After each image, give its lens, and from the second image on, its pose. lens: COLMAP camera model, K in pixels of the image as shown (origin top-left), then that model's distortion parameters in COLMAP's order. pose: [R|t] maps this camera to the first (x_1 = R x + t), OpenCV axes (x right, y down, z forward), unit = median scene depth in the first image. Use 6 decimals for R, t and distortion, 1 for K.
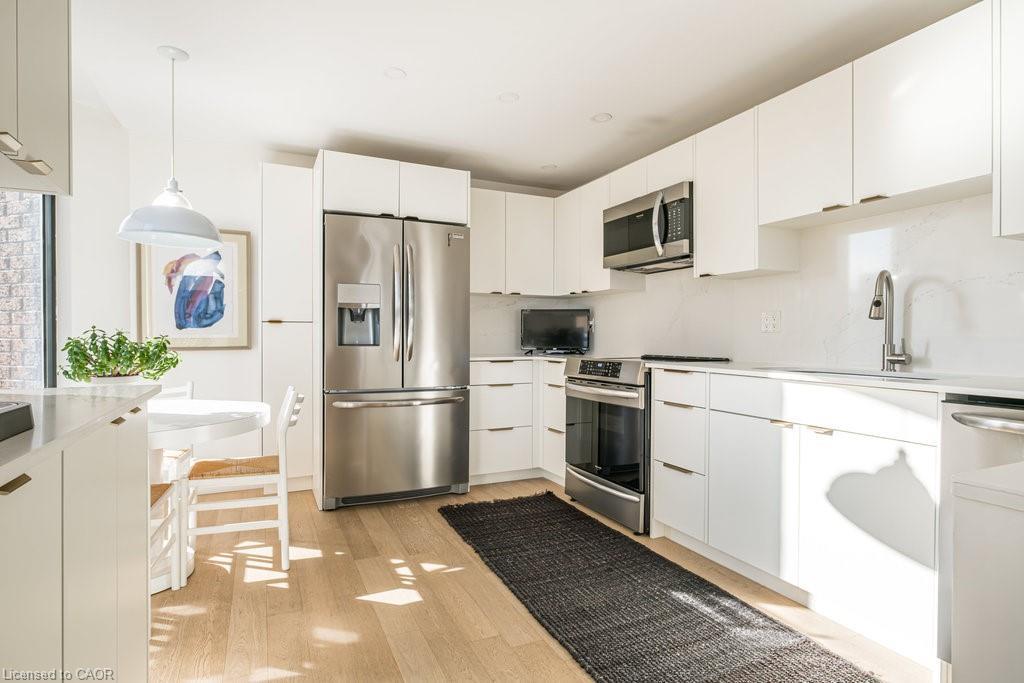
lens RADIAL K [[530.8, 0, 515.7], [0, 530.8, 338.1], [0, 0, 1]] dist [-0.013149, -0.000592]
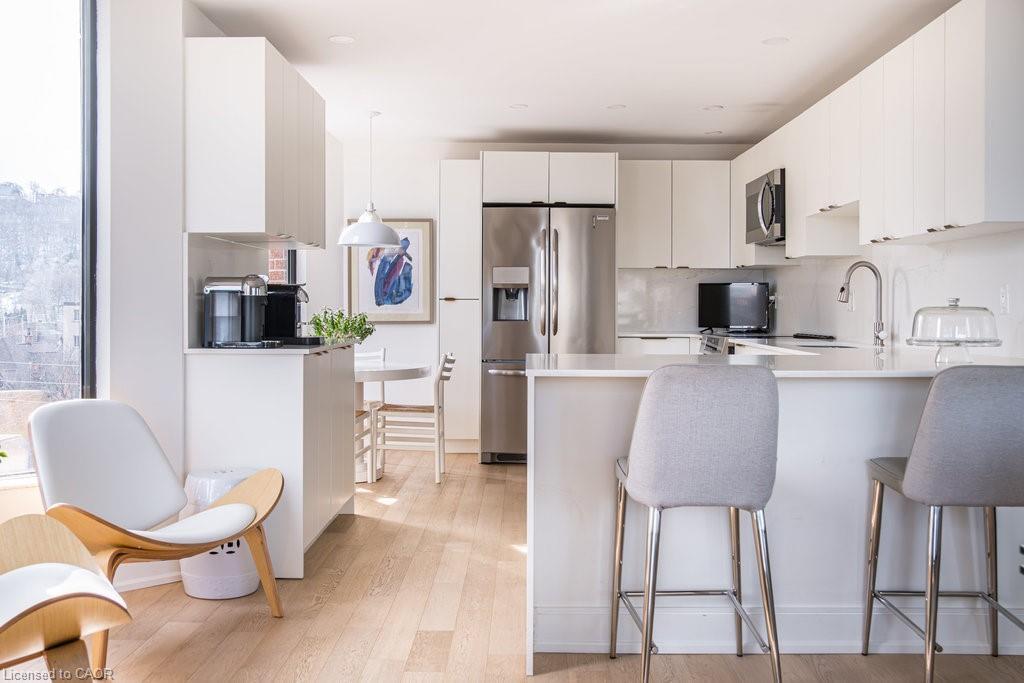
lens RADIAL K [[1029.5, 0, 529.8], [0, 1029.5, 305.2], [0, 0, 1]] dist [-0.014412, 0.000000]
pose [[0.903995, 0.001680, -0.427539, 0.667312], [-0.003596, 0.999987, -0.003674, -0.011306], [0.427527, 0.004859, 0.903990, -0.953966]]
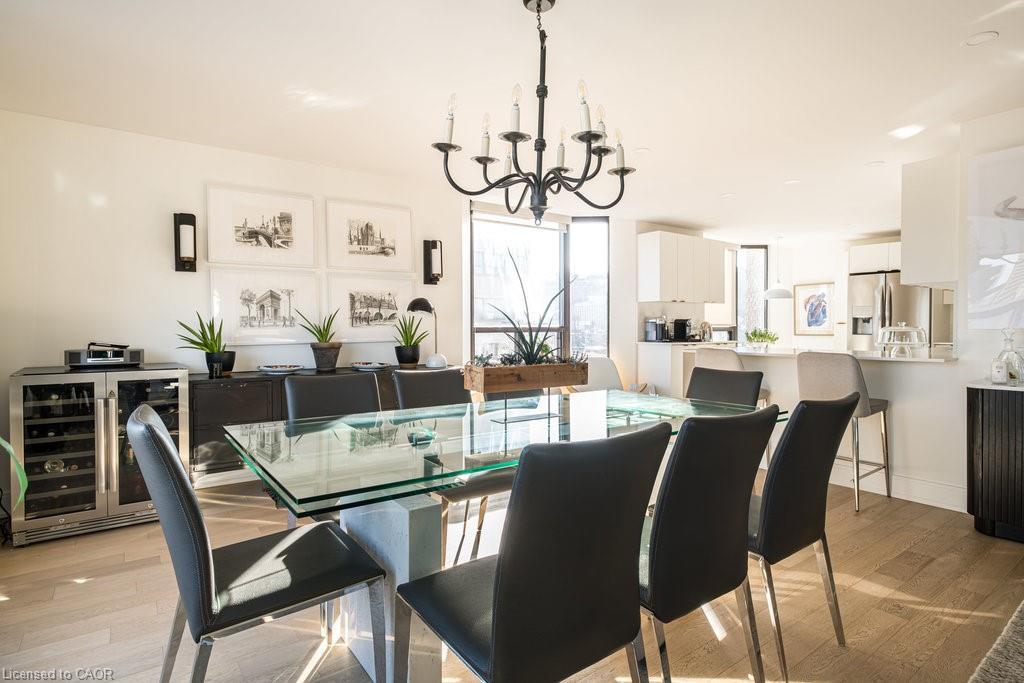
lens RADIAL K [[530.8, 0, 511.6], [0, 530.8, 334.2], [0, 0, 1]] dist [-0.013149, -0.000592]
pose [[0.182694, 0.011180, -0.983106, 1.521540], [-0.000377, 0.999936, 0.011301, -0.010508], [0.983170, -0.001694, 0.182687, -0.788463]]
